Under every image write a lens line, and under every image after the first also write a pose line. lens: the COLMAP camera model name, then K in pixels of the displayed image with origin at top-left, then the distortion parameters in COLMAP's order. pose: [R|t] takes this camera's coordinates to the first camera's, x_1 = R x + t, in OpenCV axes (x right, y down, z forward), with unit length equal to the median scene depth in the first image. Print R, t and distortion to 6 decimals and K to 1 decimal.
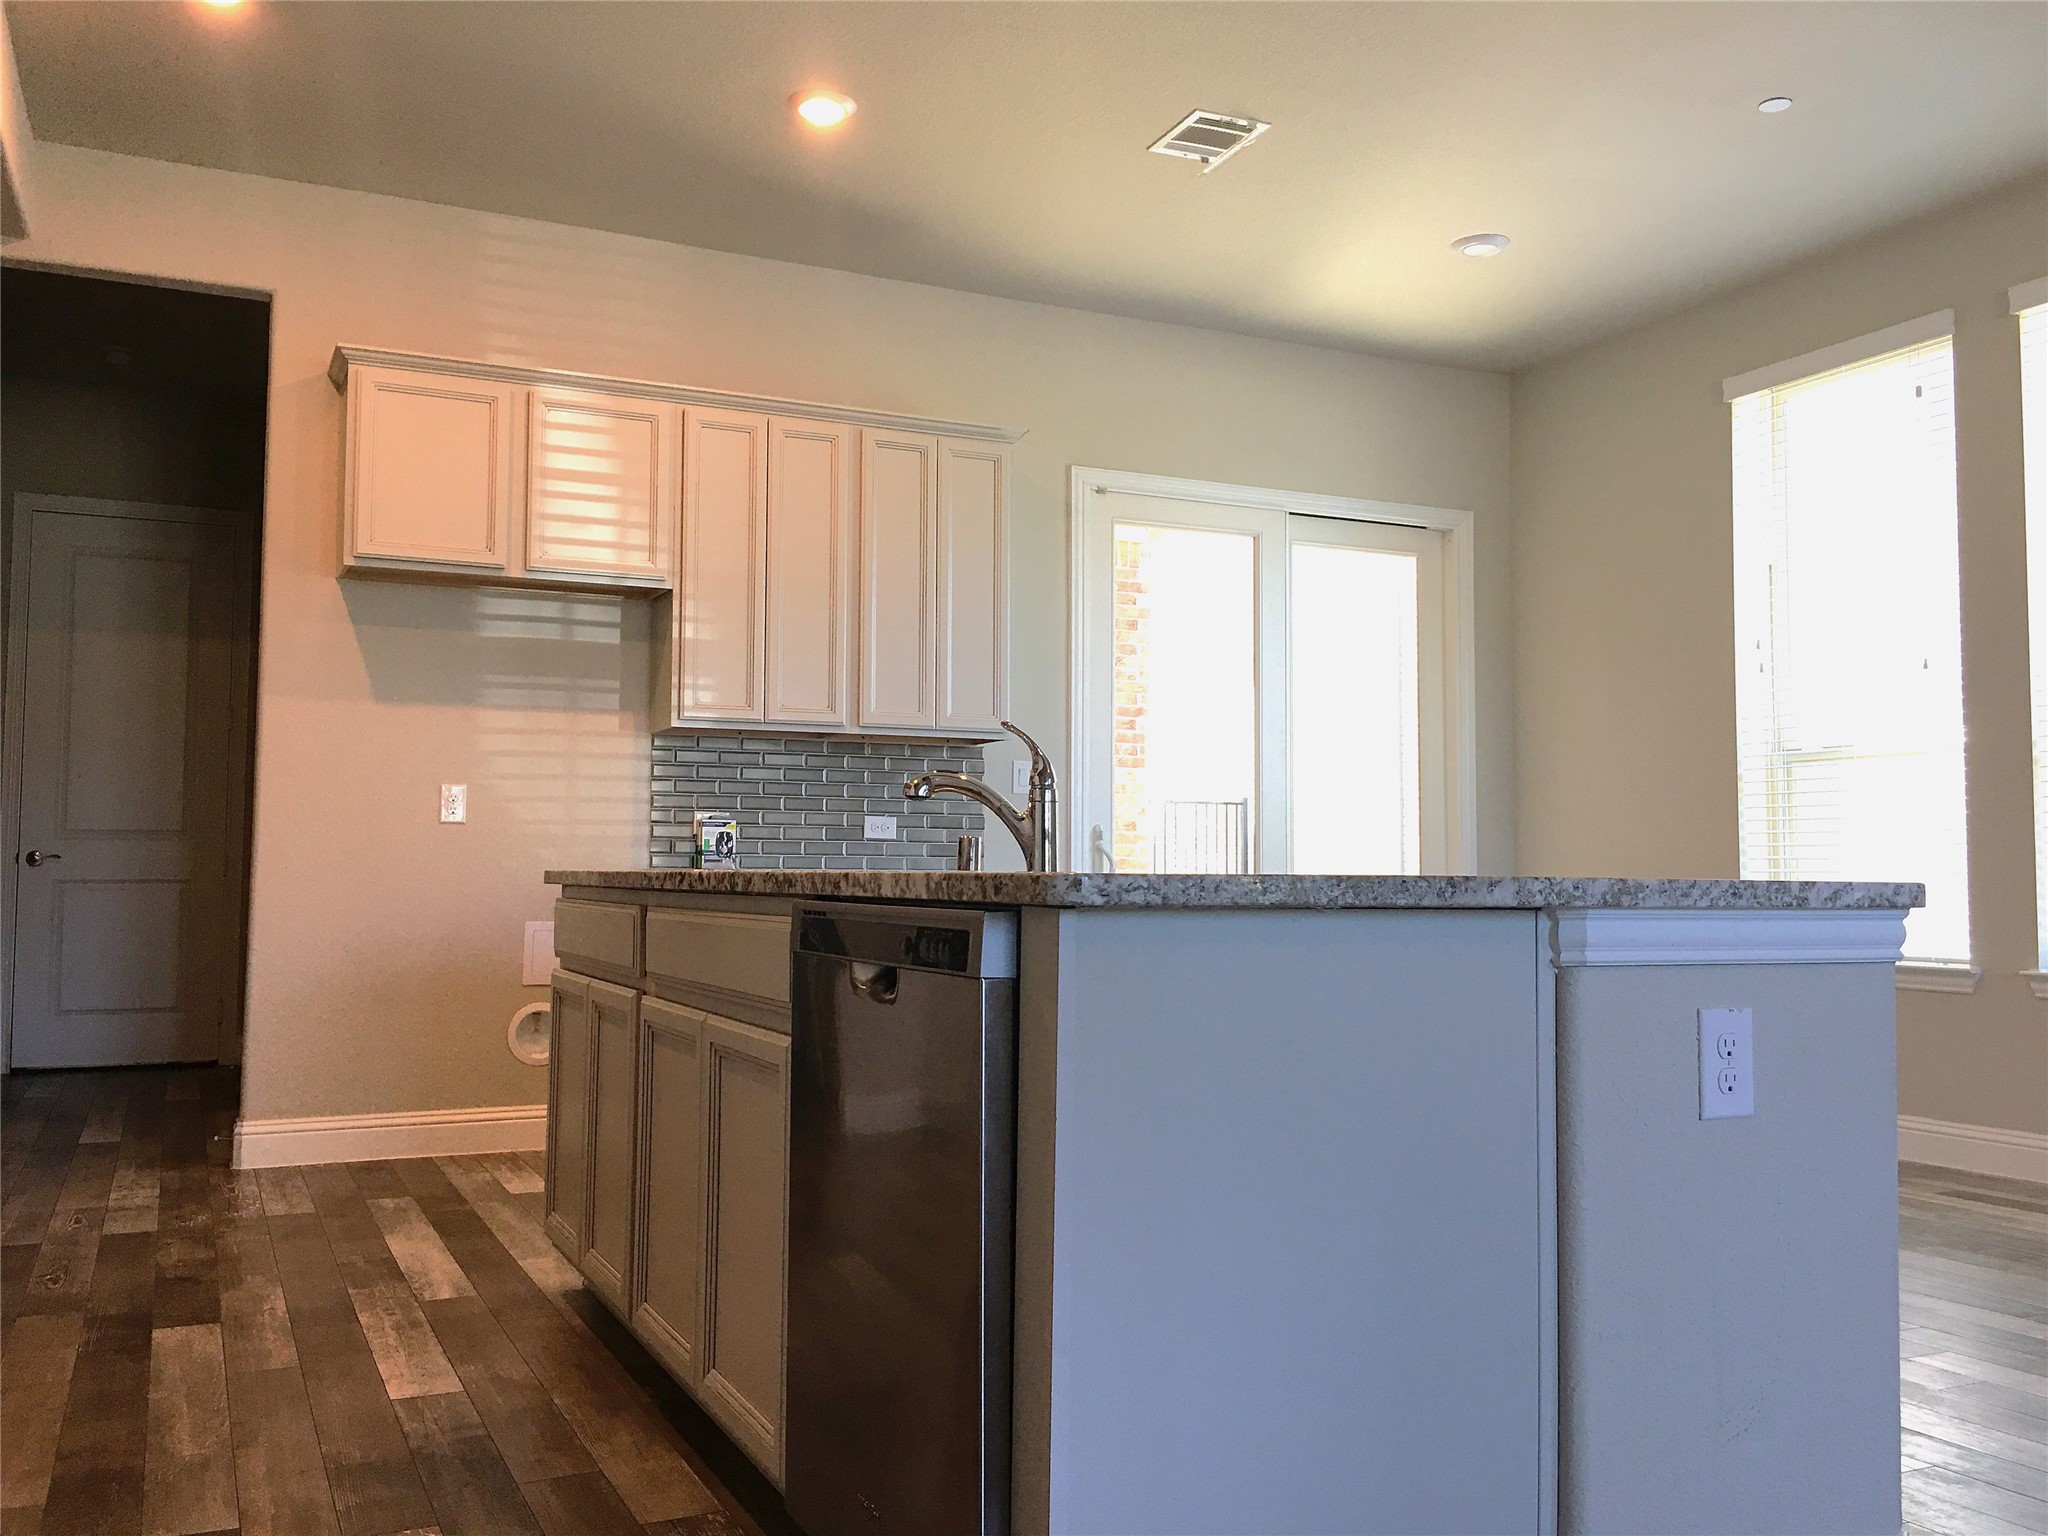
lens RADIAL K [[1751.3, 0, 1002.7], [0, 1751.3, 749.7], [0, 0, 1]] dist [0.074424, -0.105762]
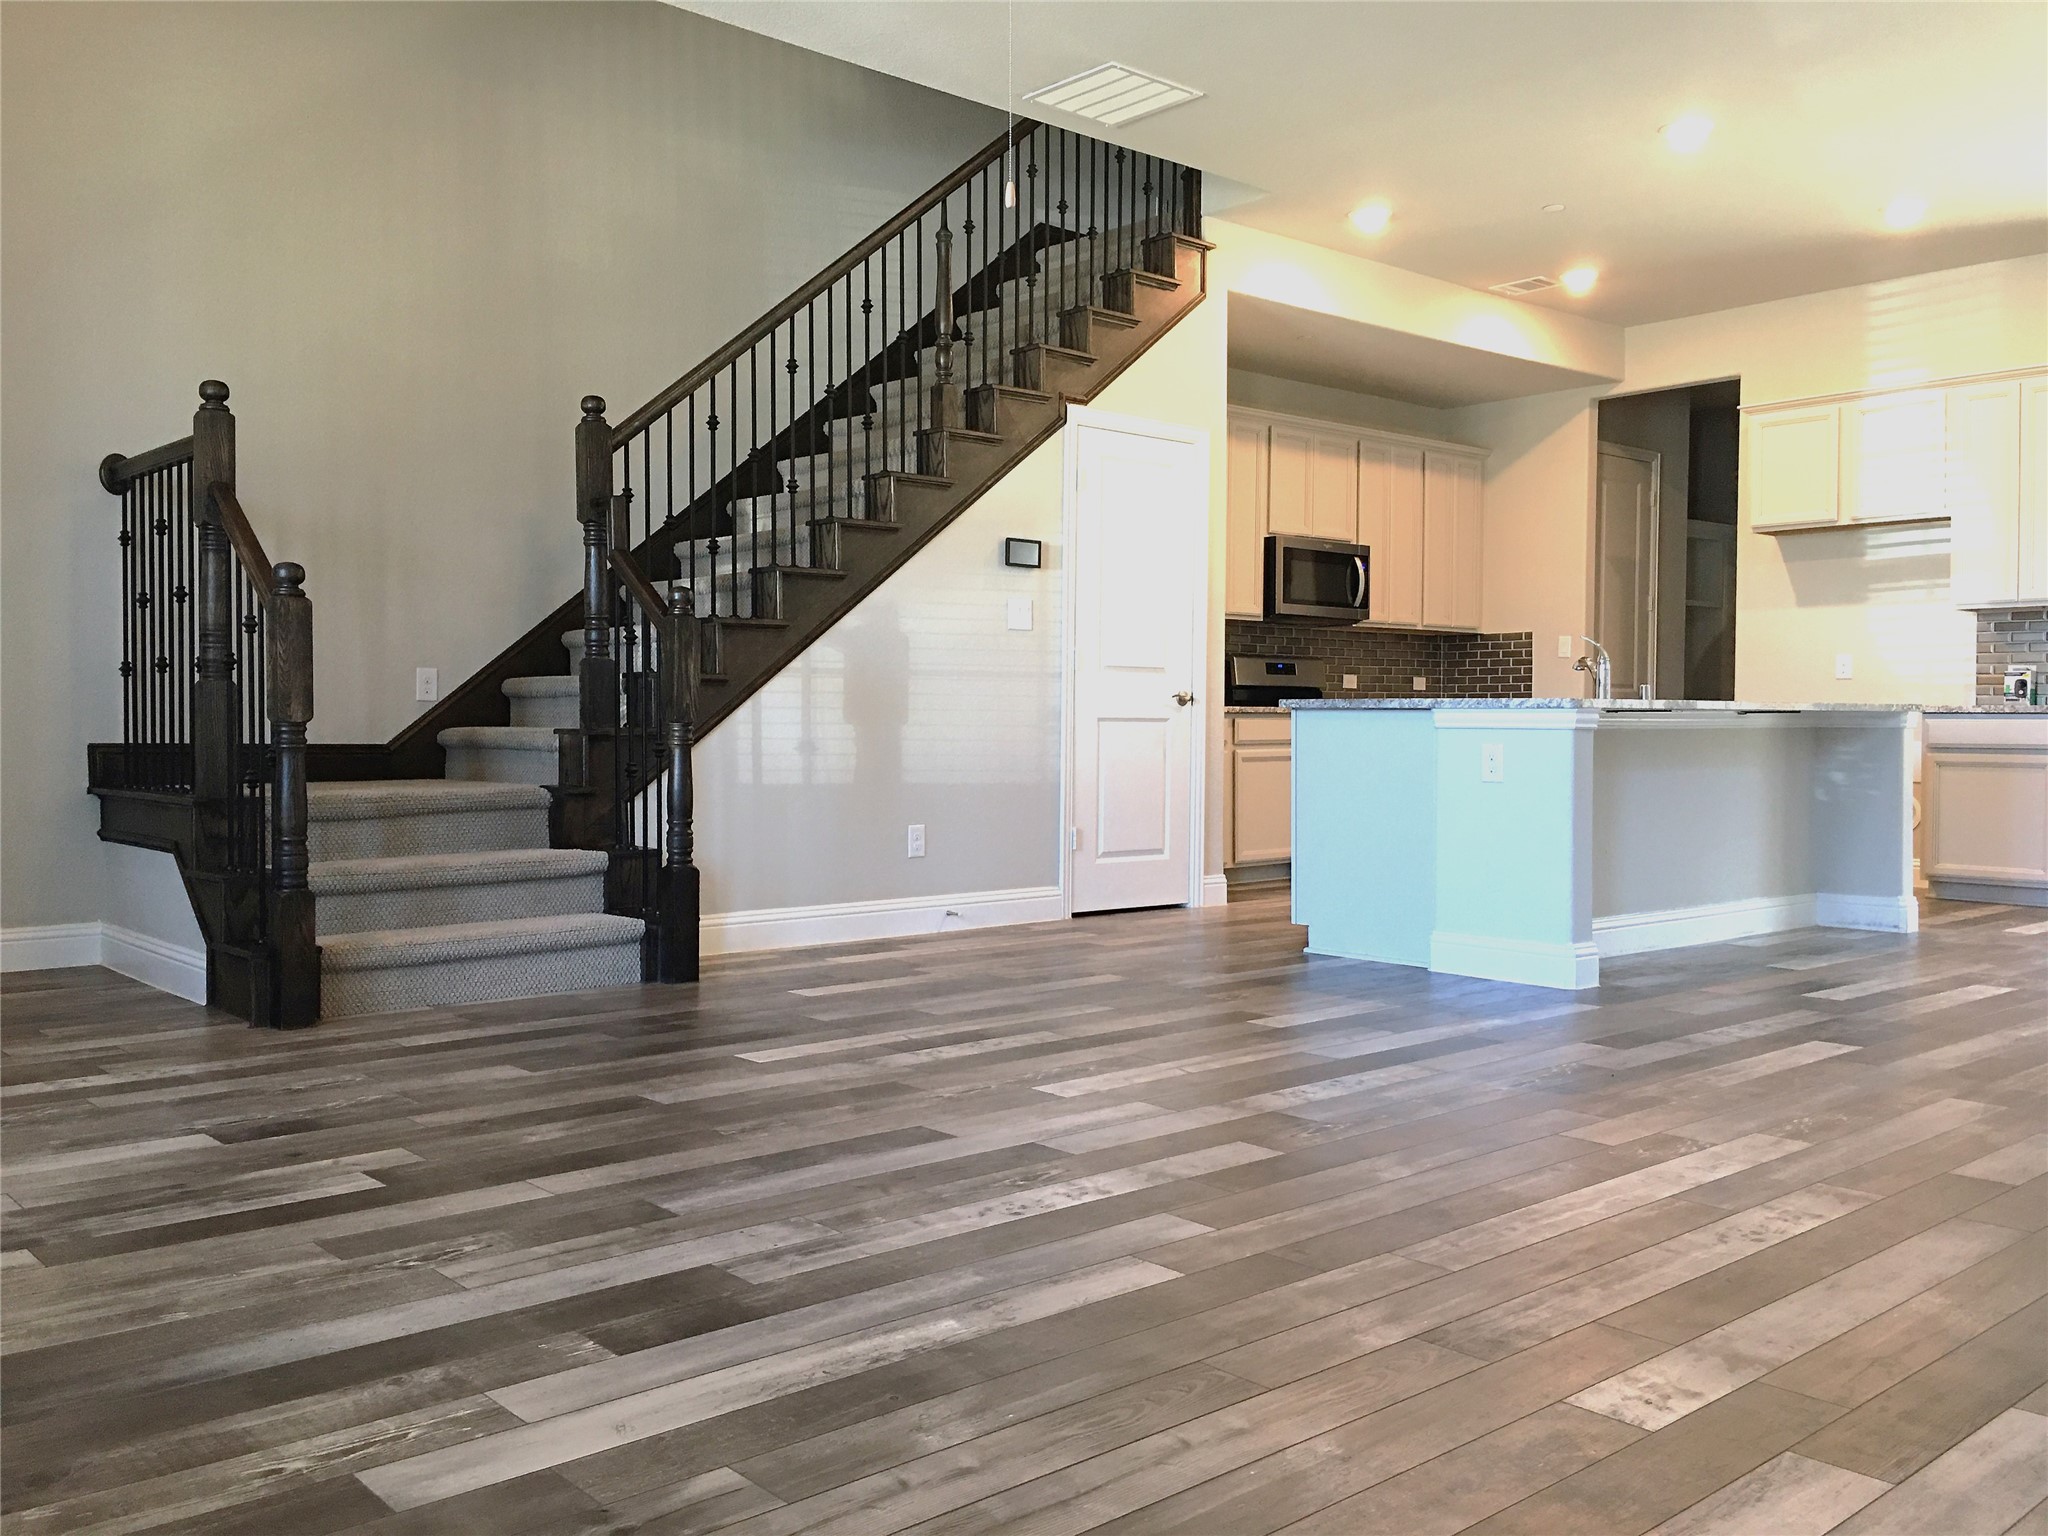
lens RADIAL K [[1751.3, 0, 1028.8], [0, 1751.3, 778.7], [0, 0, 1]] dist [0.074424, -0.105762]
pose [[0.283373, 0.025371, -0.958674, 1.049503], [0.064817, 0.996858, 0.045540, 0.010251], [0.956817, -0.075043, 0.280838, -0.183500]]
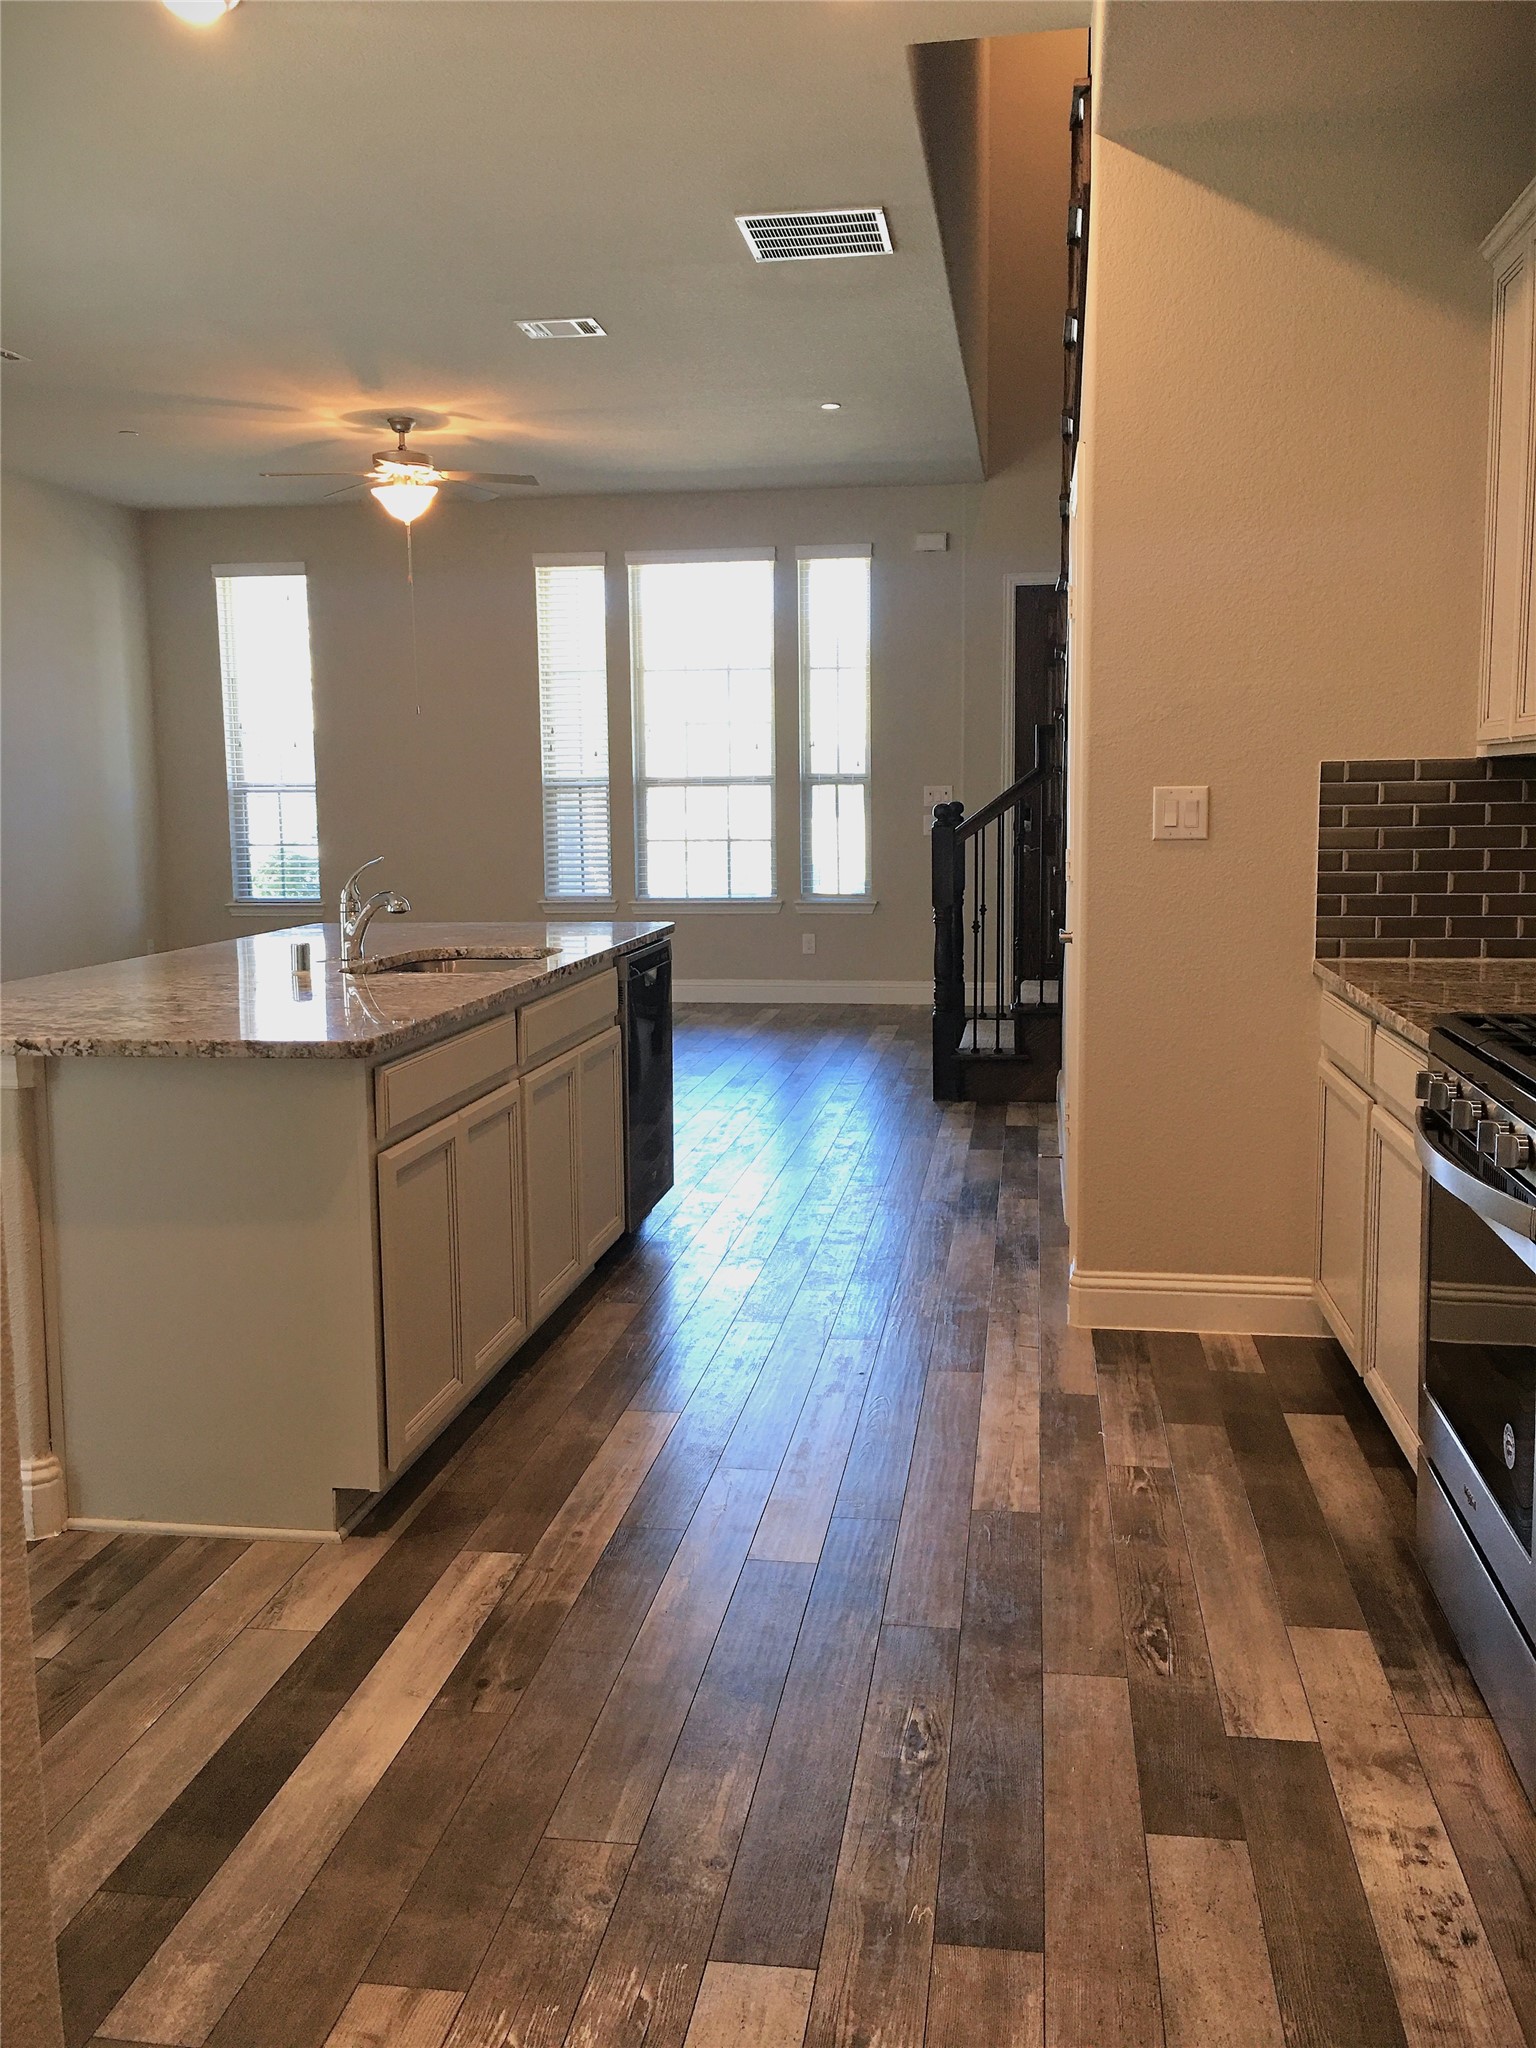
lens RADIAL K [[1751.3, 0, 774.9], [0, 1751.3, 1022.6], [0, 0, 1]] dist [0.074424, -0.105762]
pose [[-0.837324, -0.064214, 0.542923, -0.572749], [-0.026385, 0.996667, 0.077188, -0.000485], [-0.546070, 0.050306, -0.836228, 1.079771]]
